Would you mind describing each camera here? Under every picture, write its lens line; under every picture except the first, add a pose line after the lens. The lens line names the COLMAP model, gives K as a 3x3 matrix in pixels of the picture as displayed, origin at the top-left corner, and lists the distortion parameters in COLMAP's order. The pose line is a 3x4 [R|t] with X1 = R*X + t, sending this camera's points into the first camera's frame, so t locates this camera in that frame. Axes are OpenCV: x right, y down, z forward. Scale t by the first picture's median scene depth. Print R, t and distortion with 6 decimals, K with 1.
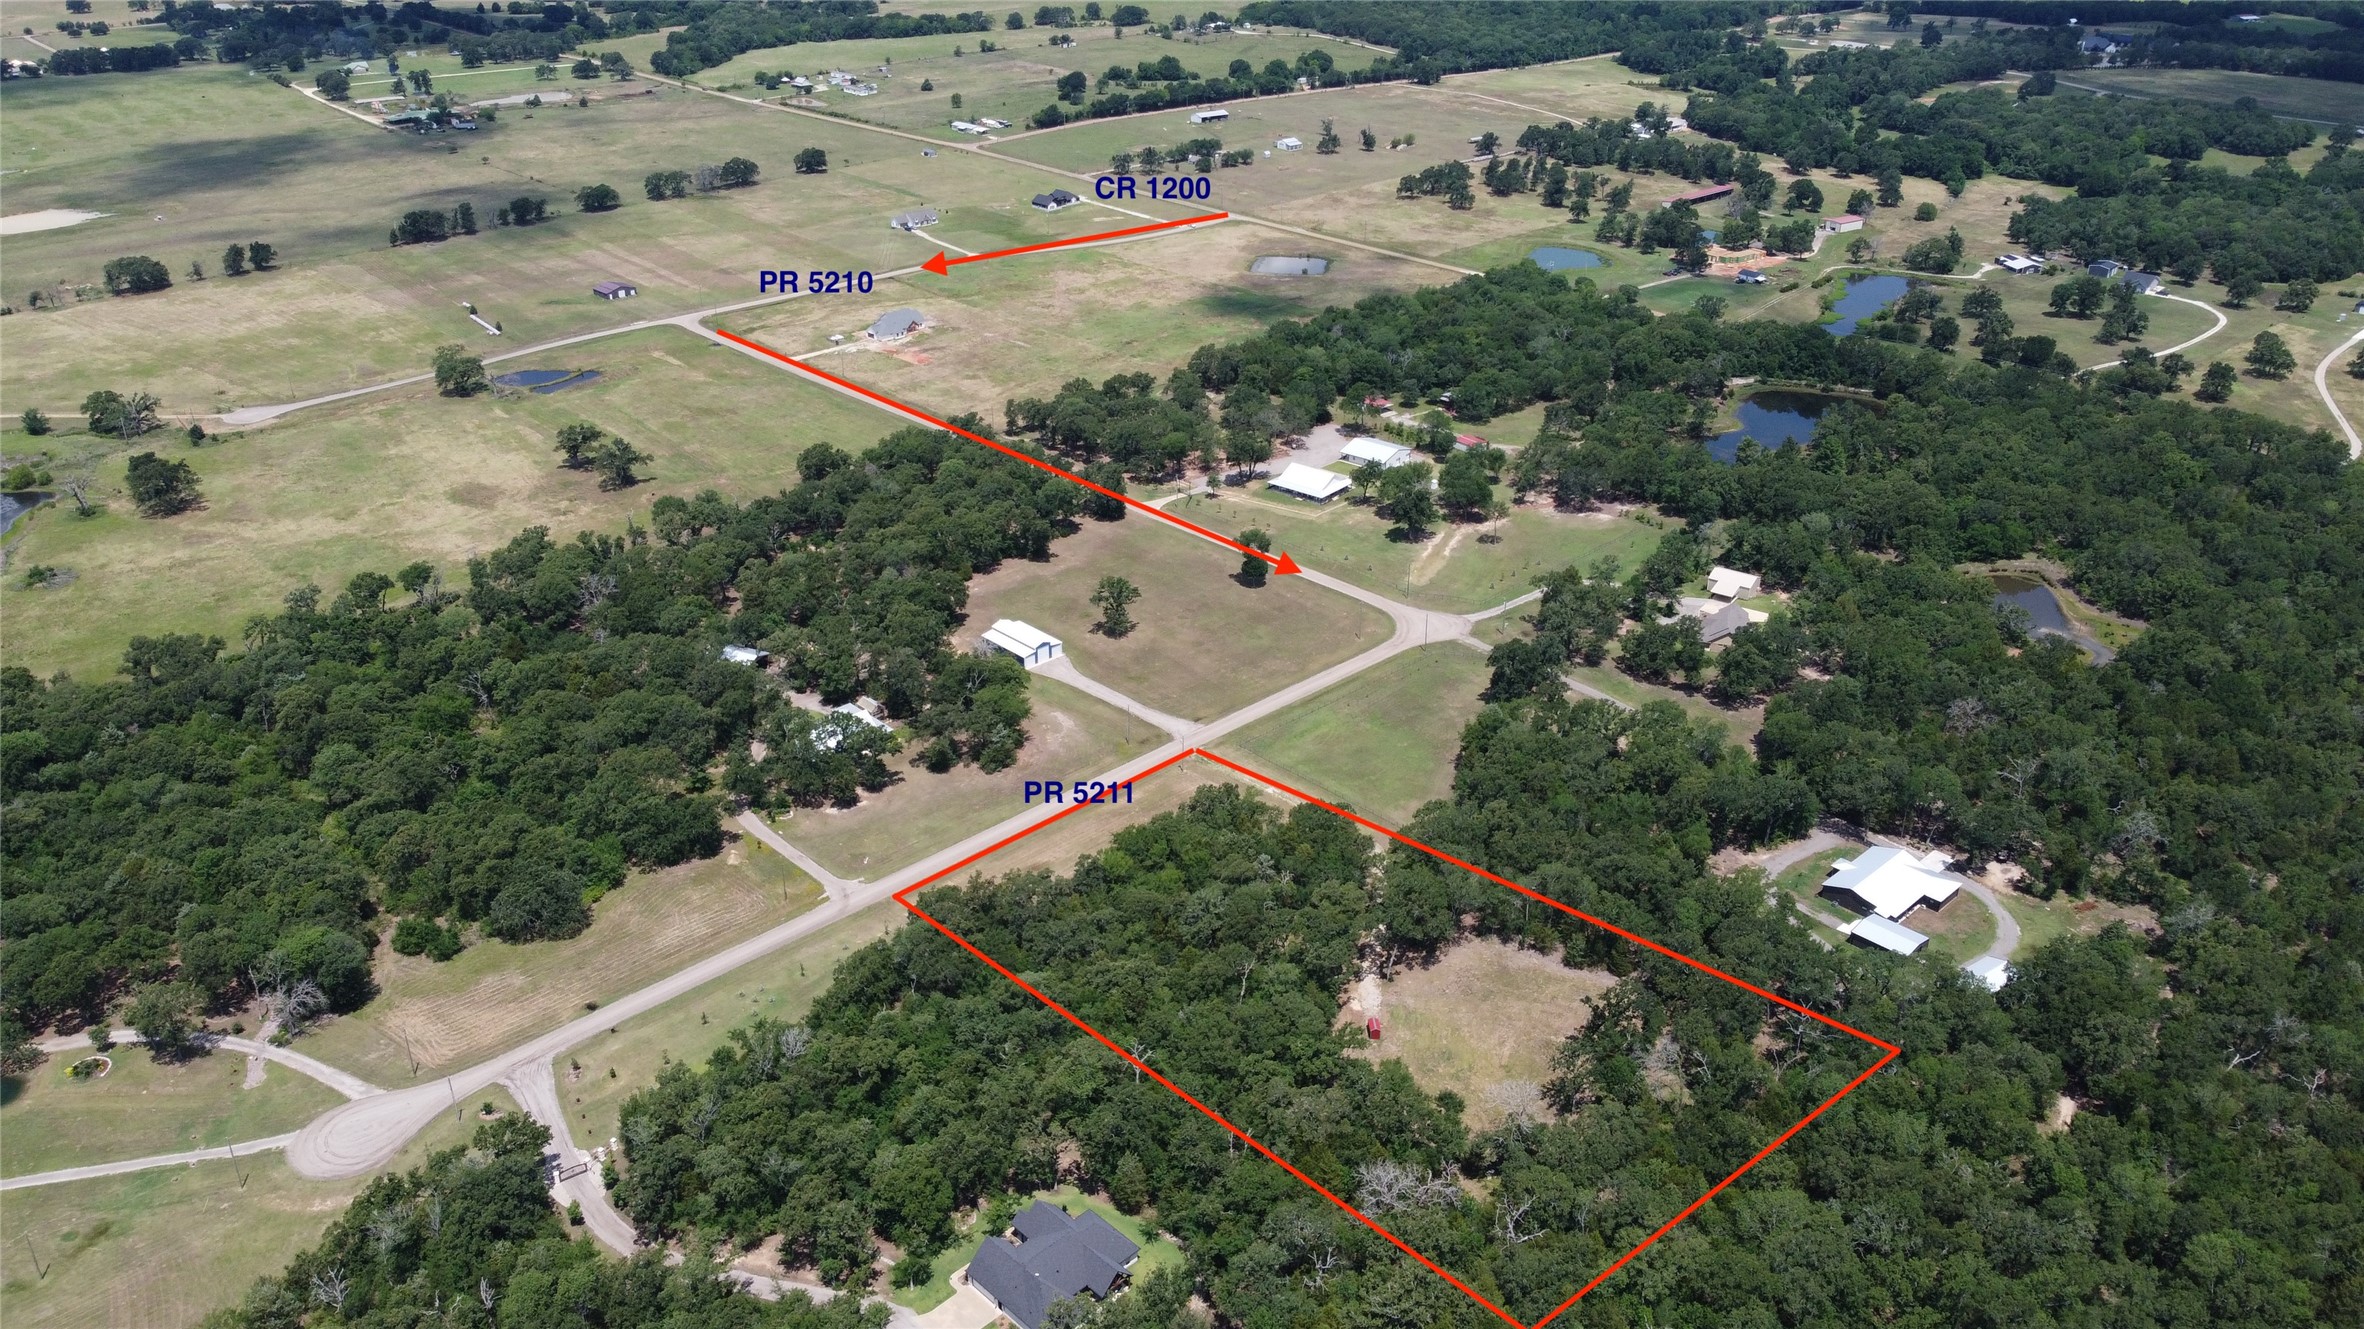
lens RADIAL K [[1806.1, 0, 1168.2], [0, 1806.1, 661.5], [0, 0, 1]] dist [0.001870, -0.002067]
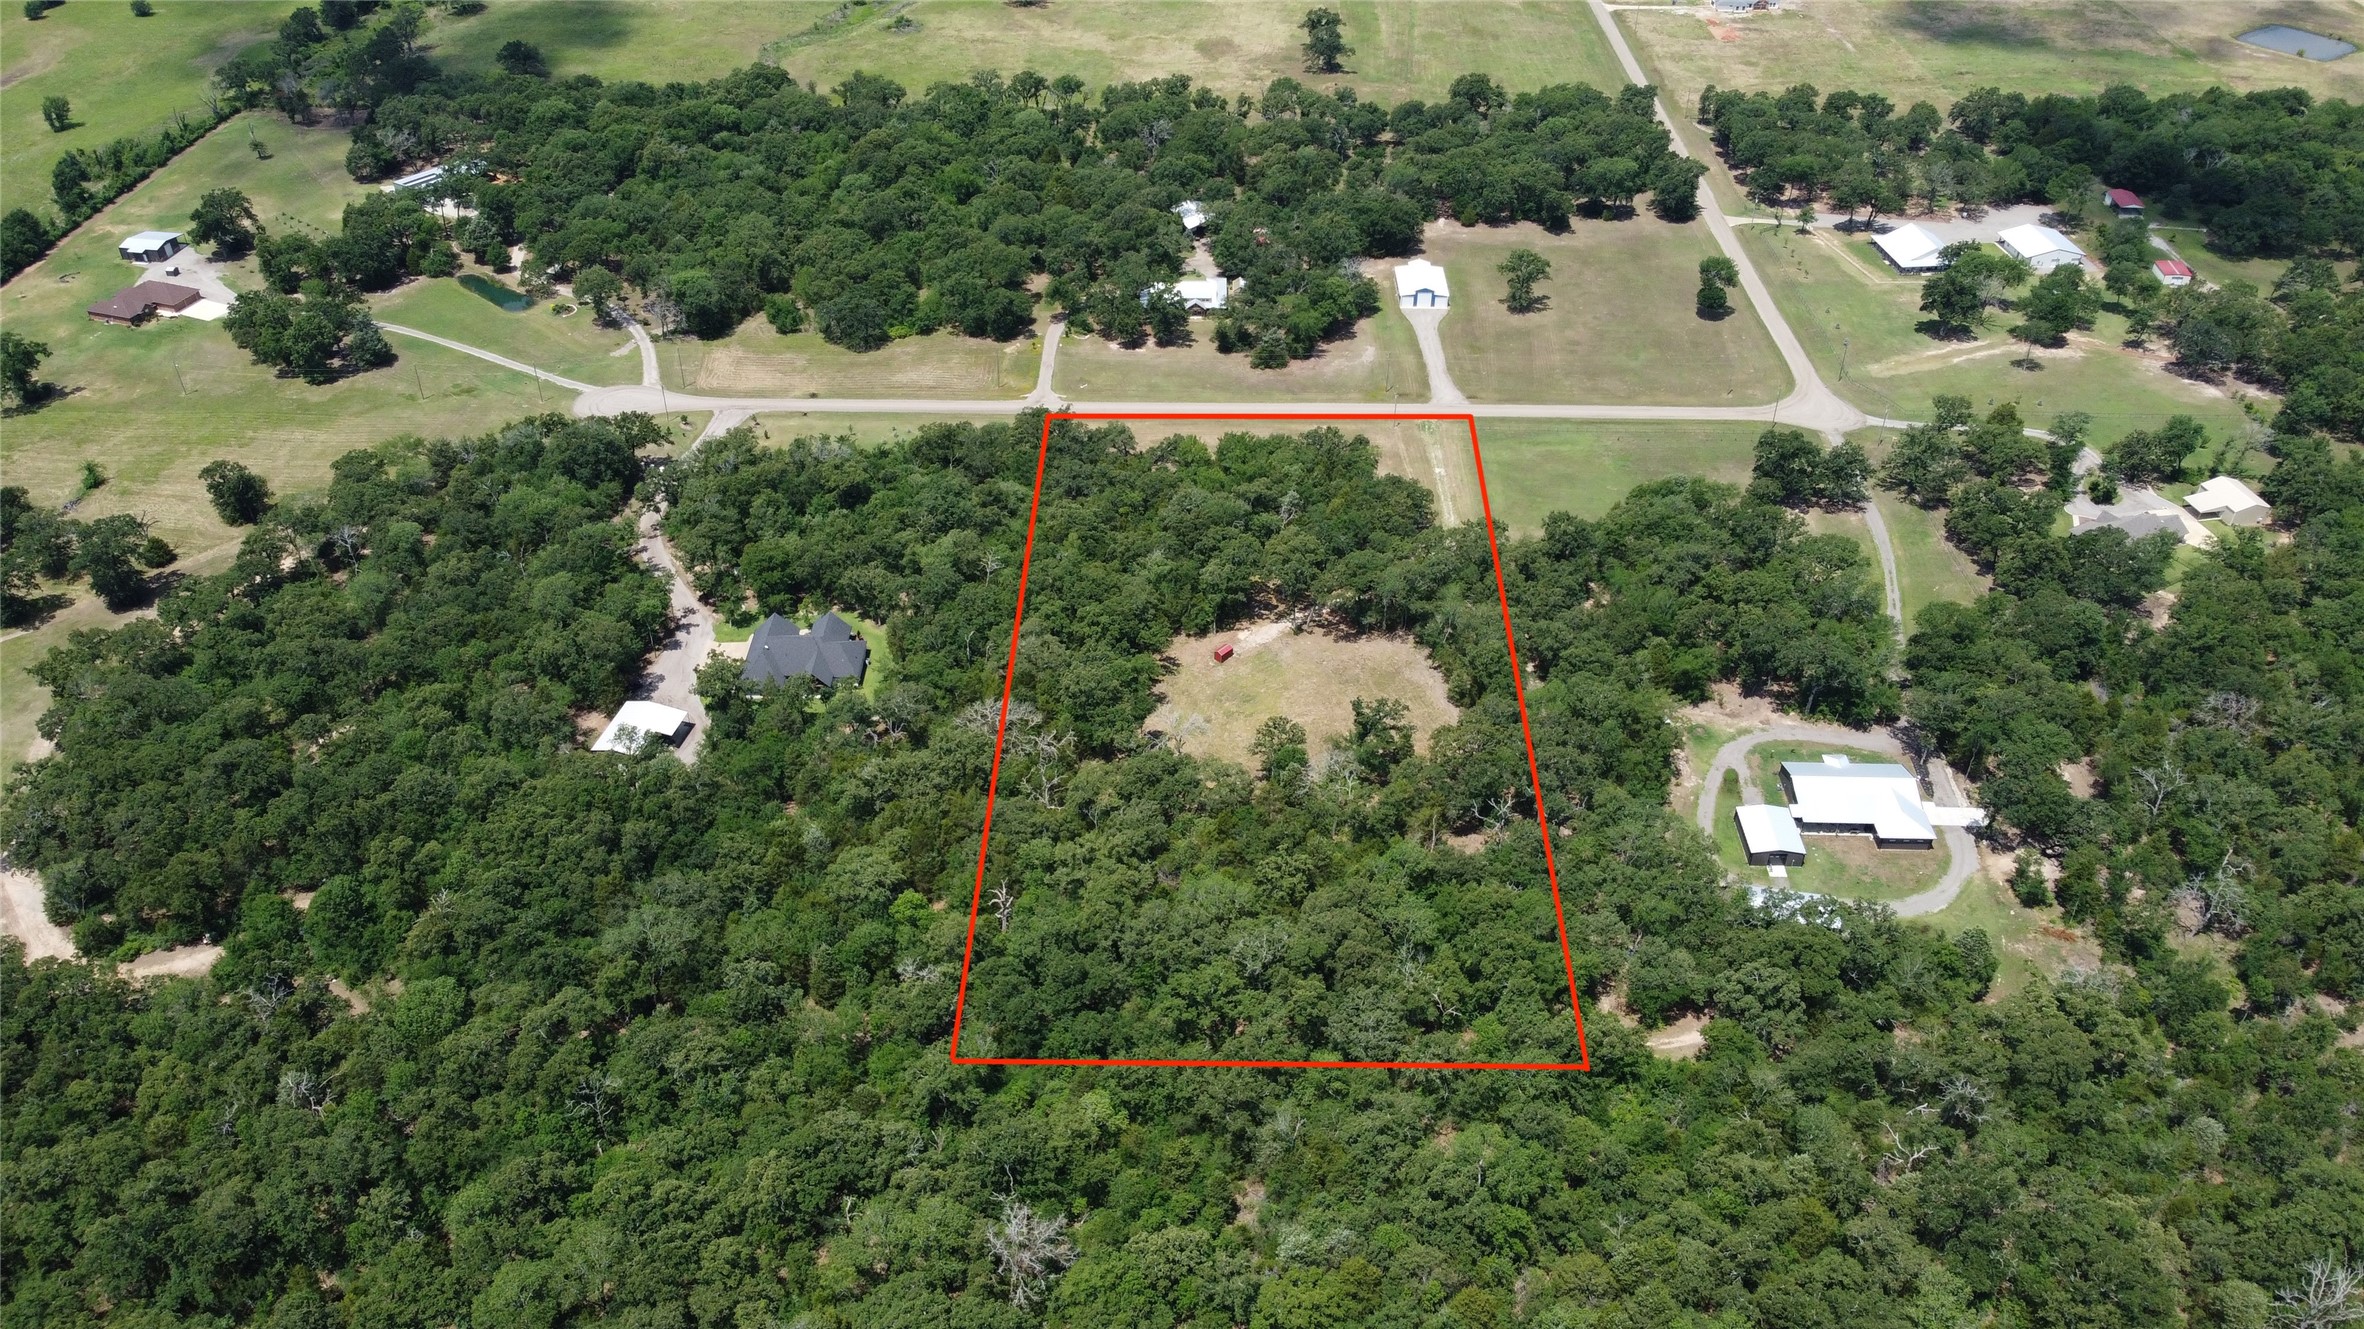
lens RADIAL K [[1806.1, 0, 1168.2], [0, 1806.1, 661.5], [0, 0, 1]] dist [0.001870, -0.002067]
pose [[0.714693, 0.418901, -0.560121, 0.510256], [-0.319348, 0.907905, 0.271525, -0.052112], [0.622279, -0.015184, 0.782648, 0.110248]]
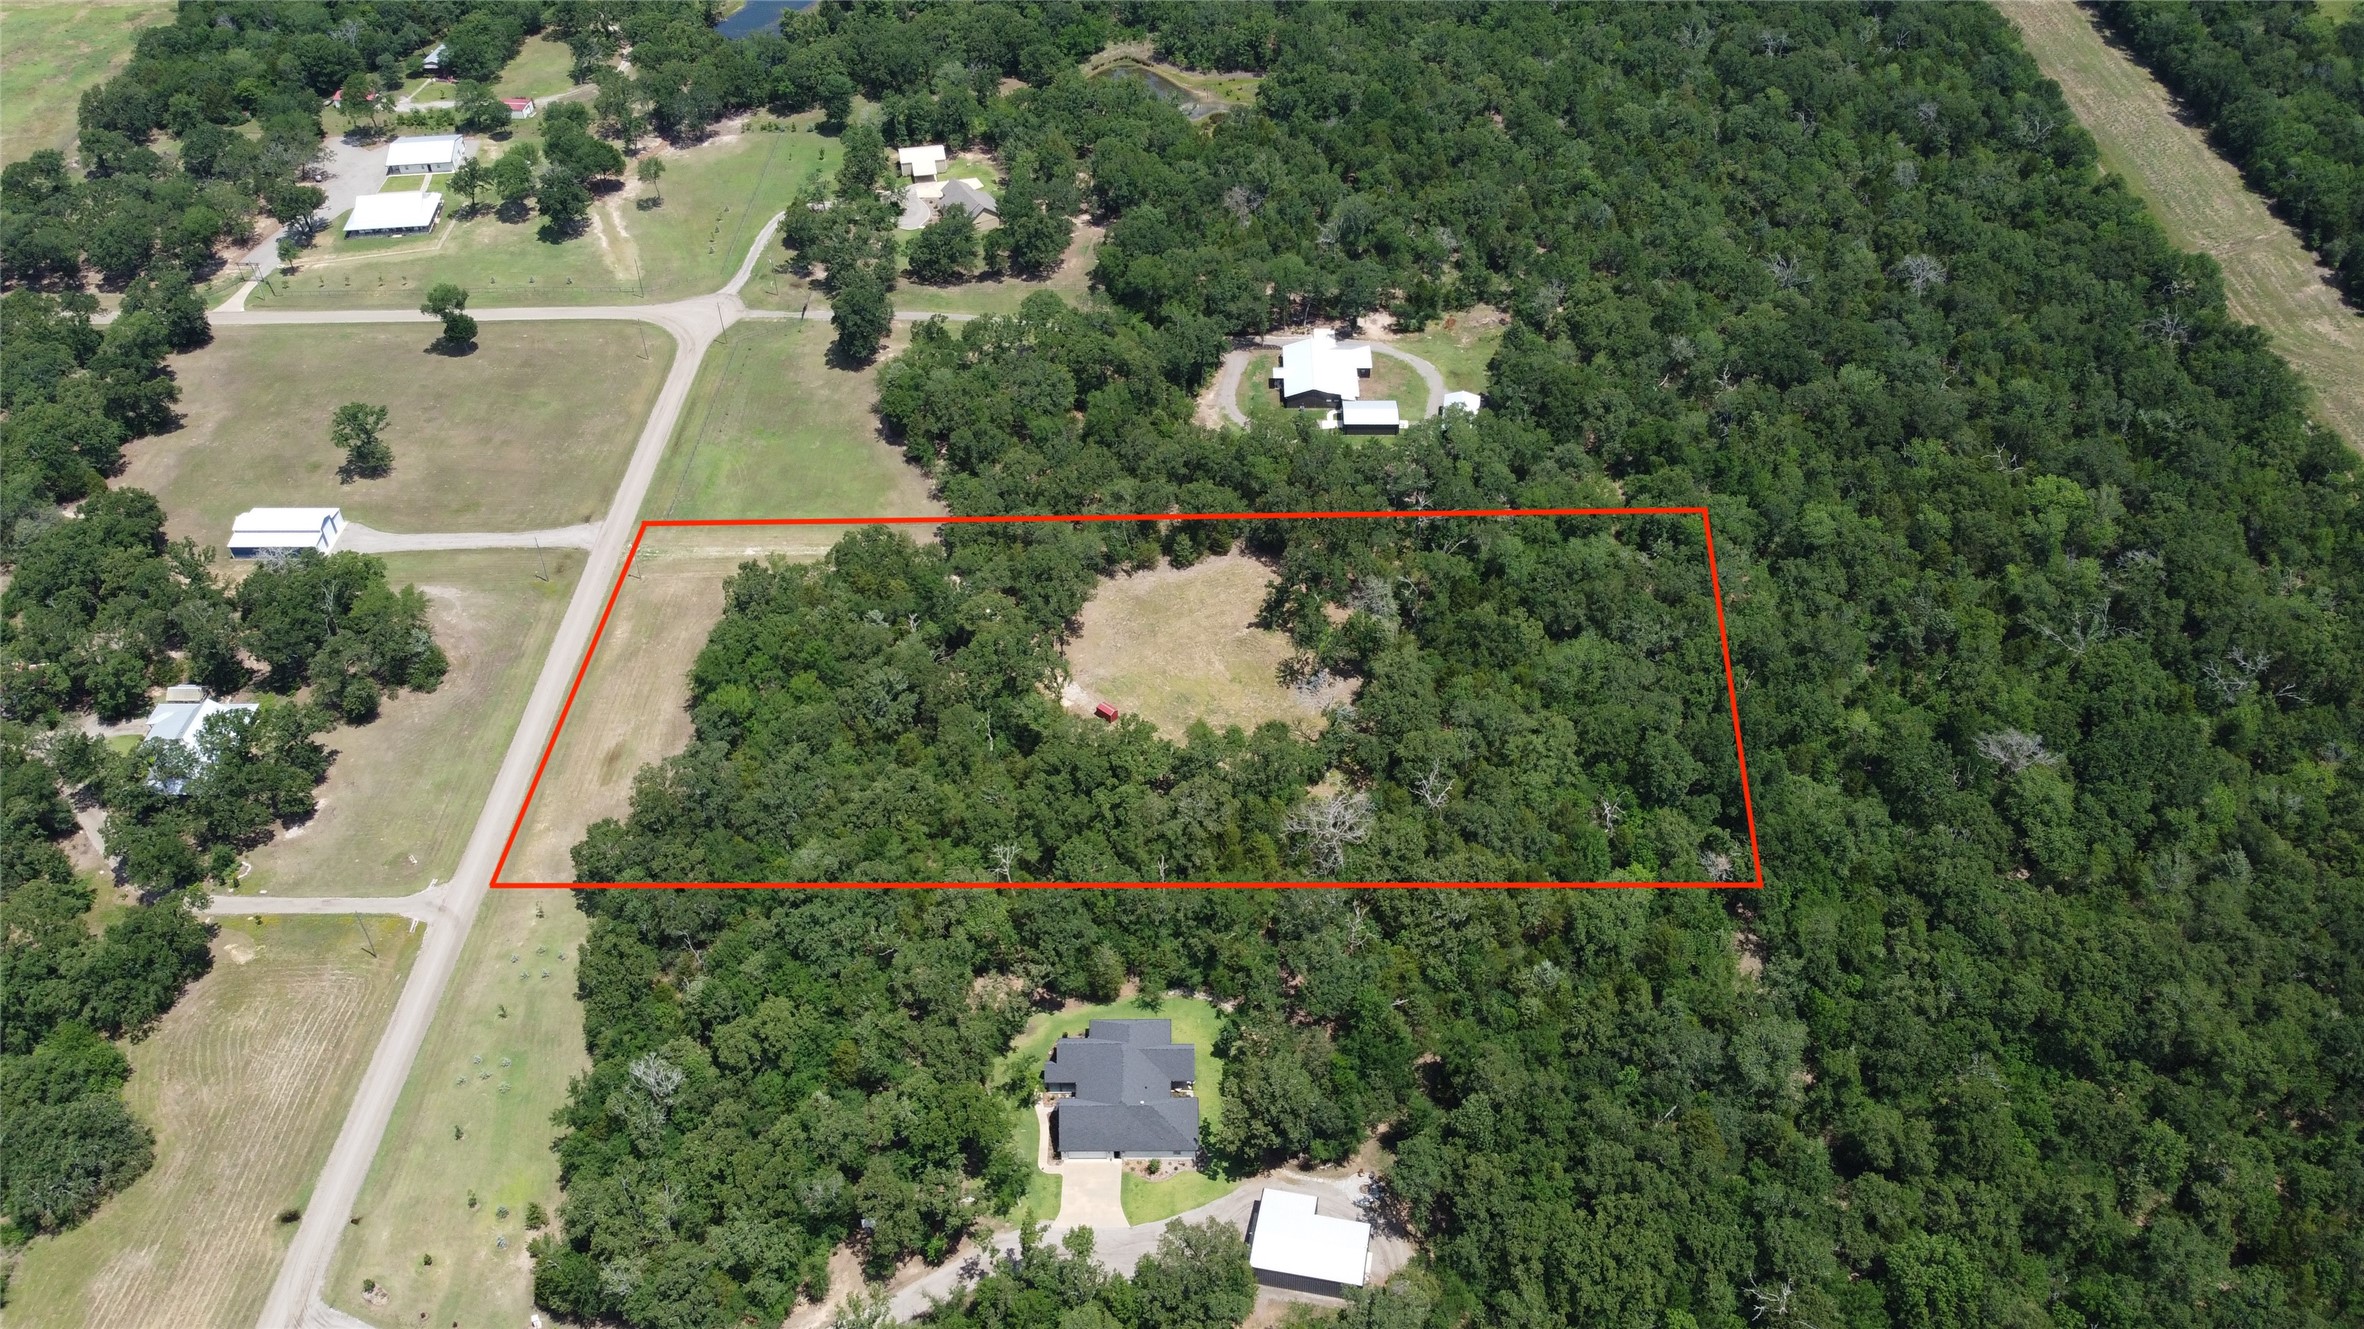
lens RADIAL K [[1806.1, 0, 1168.2], [0, 1806.1, 661.5], [0, 0, 1]] dist [0.001870, -0.002067]
pose [[0.698018, -0.473219, 0.537434, -0.274123], [0.337458, 0.879340, 0.335982, -0.099274], [-0.631580, -0.053160, 0.773487, 0.175639]]
